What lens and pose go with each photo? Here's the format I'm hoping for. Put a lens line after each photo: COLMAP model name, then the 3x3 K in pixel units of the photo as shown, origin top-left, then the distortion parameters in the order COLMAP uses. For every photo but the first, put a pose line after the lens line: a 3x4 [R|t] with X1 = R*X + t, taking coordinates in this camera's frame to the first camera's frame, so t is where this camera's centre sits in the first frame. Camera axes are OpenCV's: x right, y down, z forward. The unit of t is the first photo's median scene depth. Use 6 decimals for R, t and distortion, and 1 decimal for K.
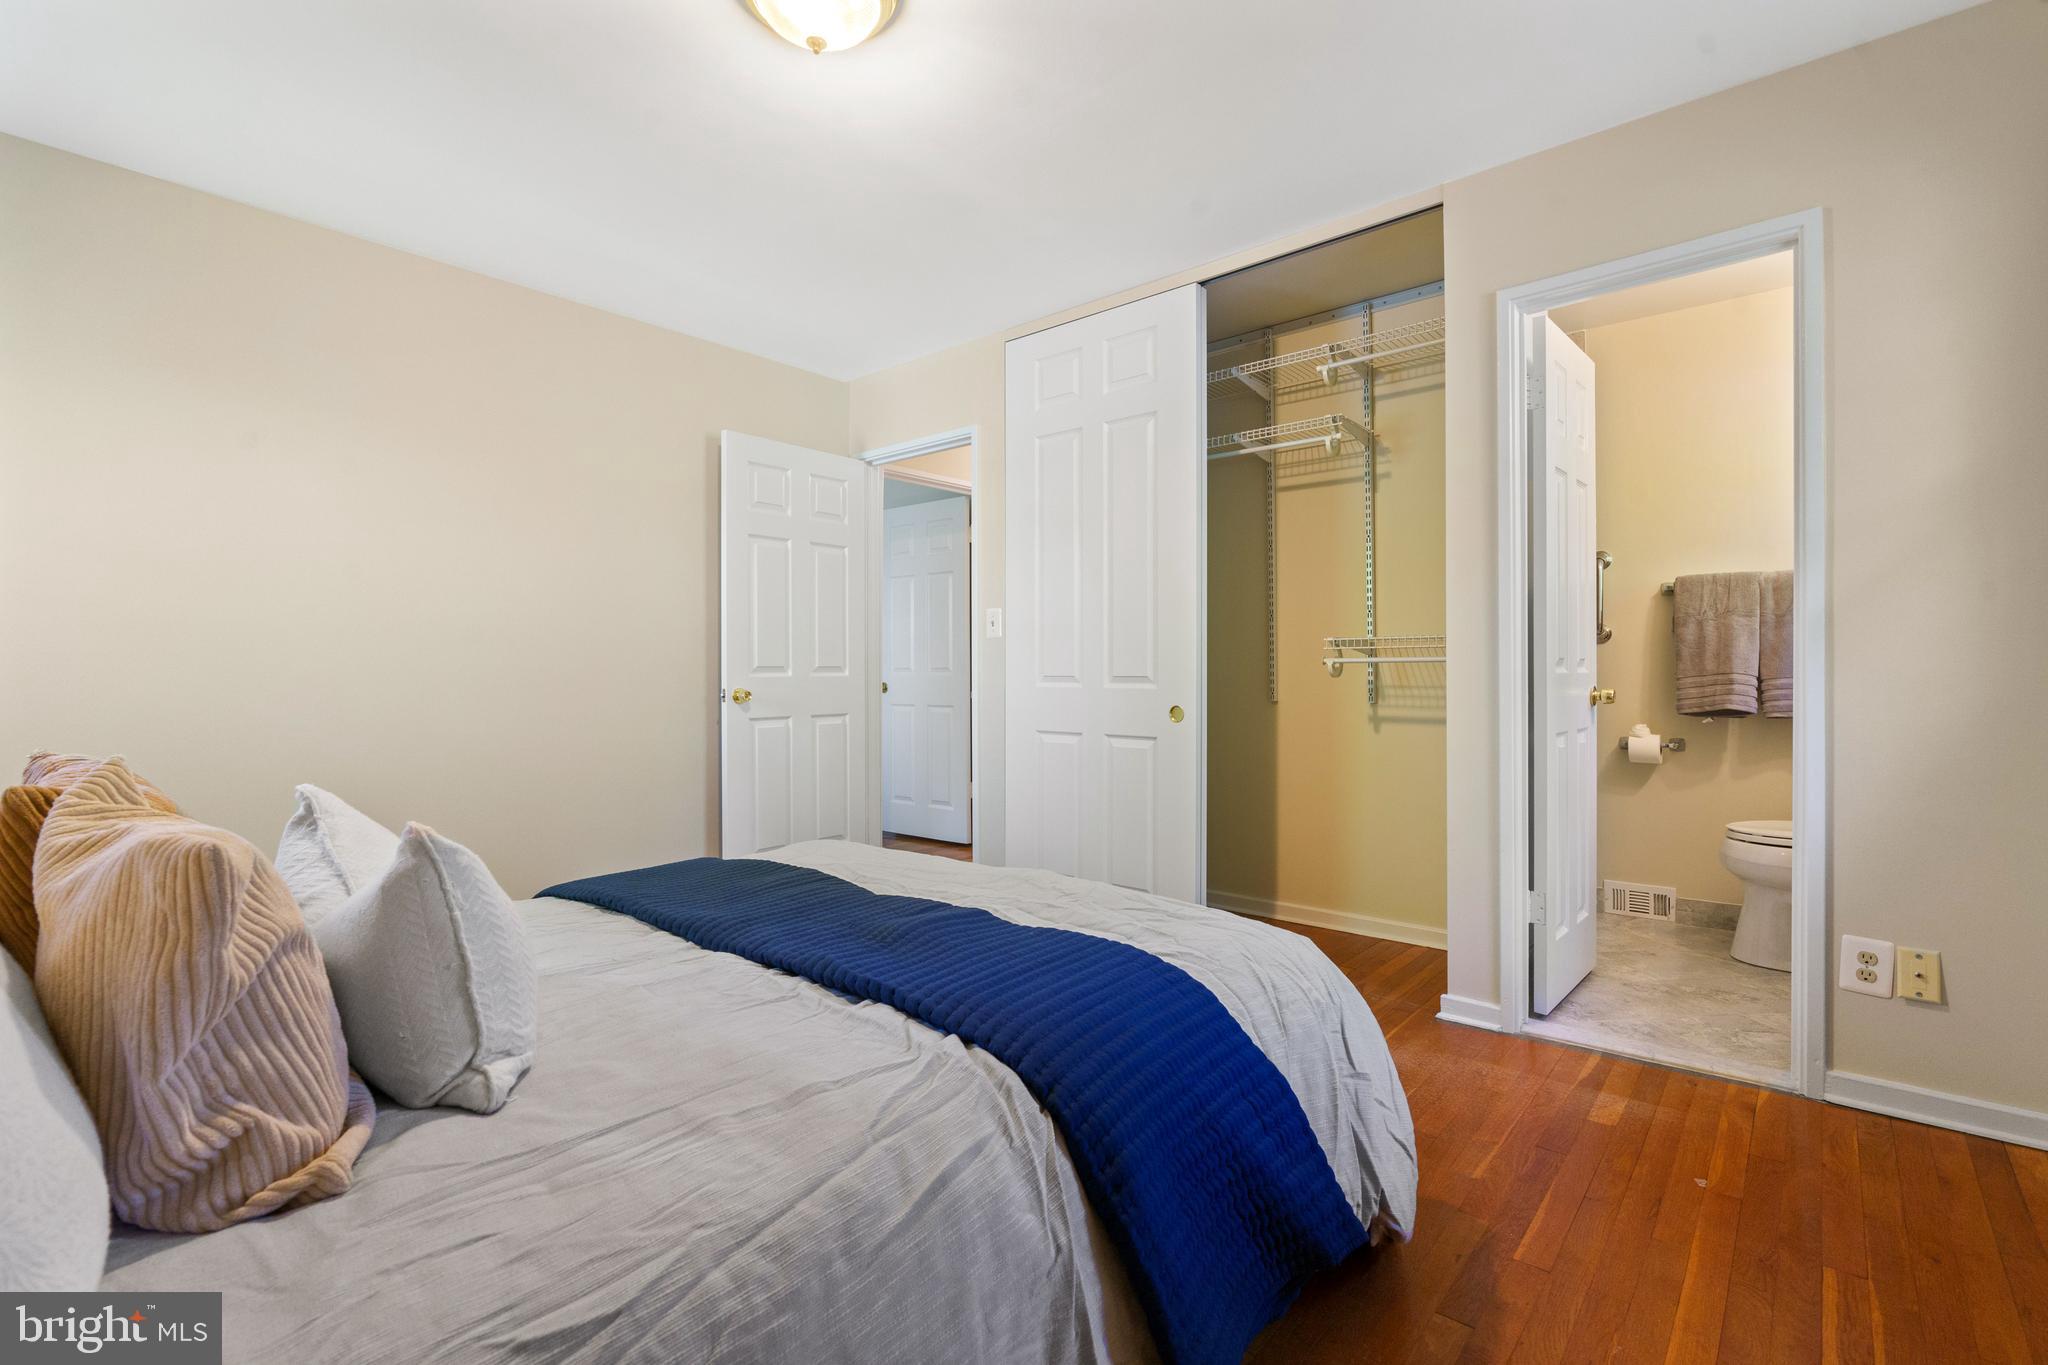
lens RADIAL K [[933.0, 0, 1030.1], [0, 933.0, 672.9], [0, 0, 1]] dist [-0.011860, 0.001785]
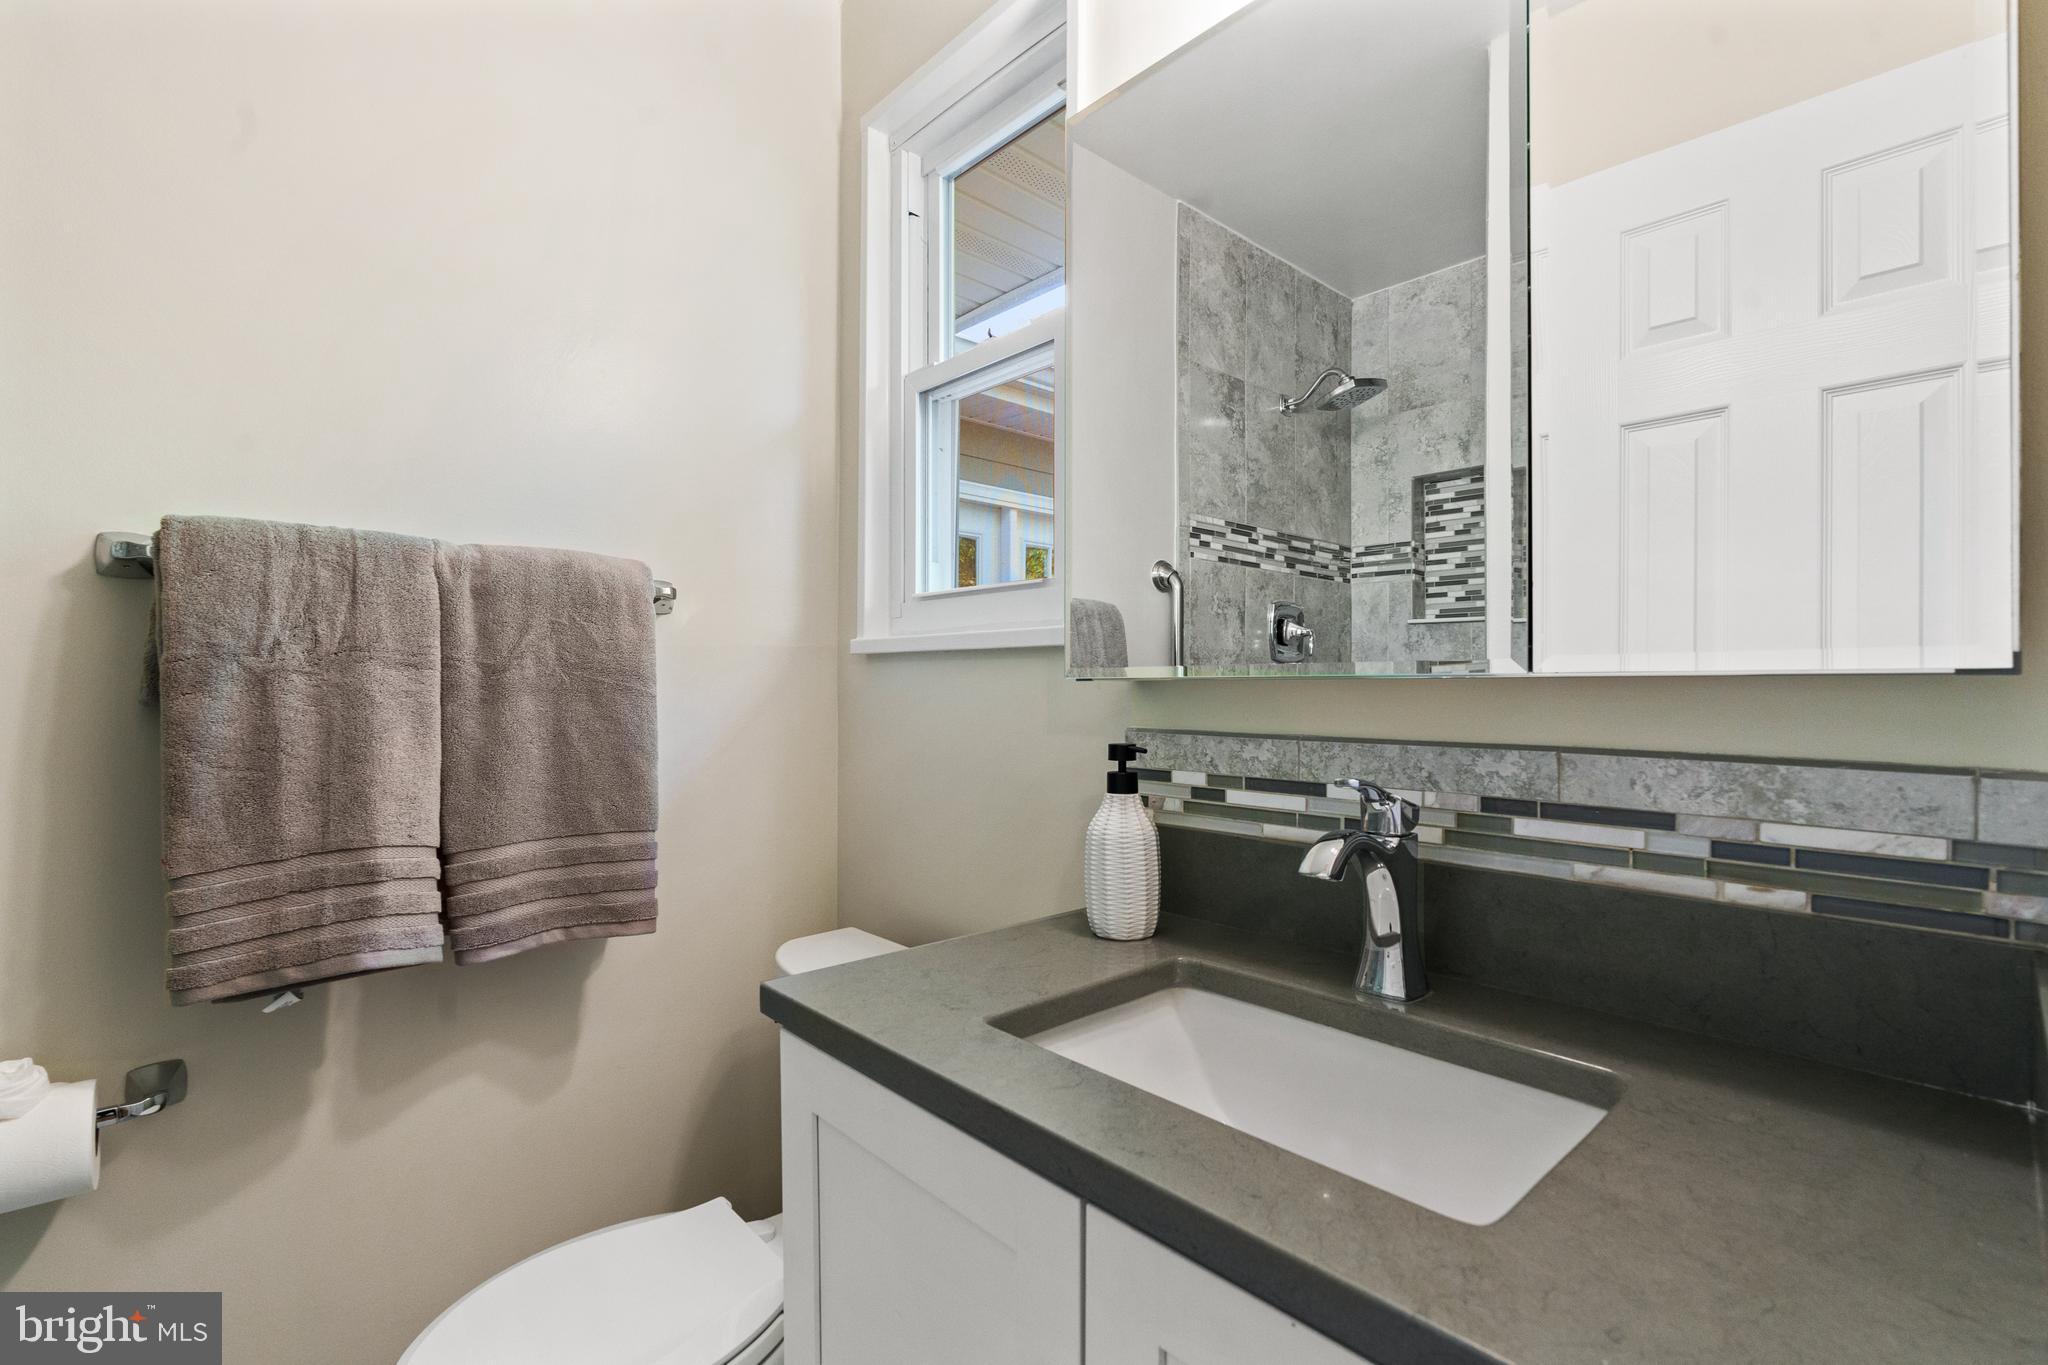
lens RADIAL K [[933.0, 0, 1031.5], [0, 933.0, 683.4], [0, 0, 1]] dist [-0.011860, 0.001785]
pose [[0.126873, 0.011634, 0.991851, 0.469165], [0.003139, 0.999922, -0.012130, -0.049839], [-0.991914, 0.004652, 0.126826, 0.731605]]
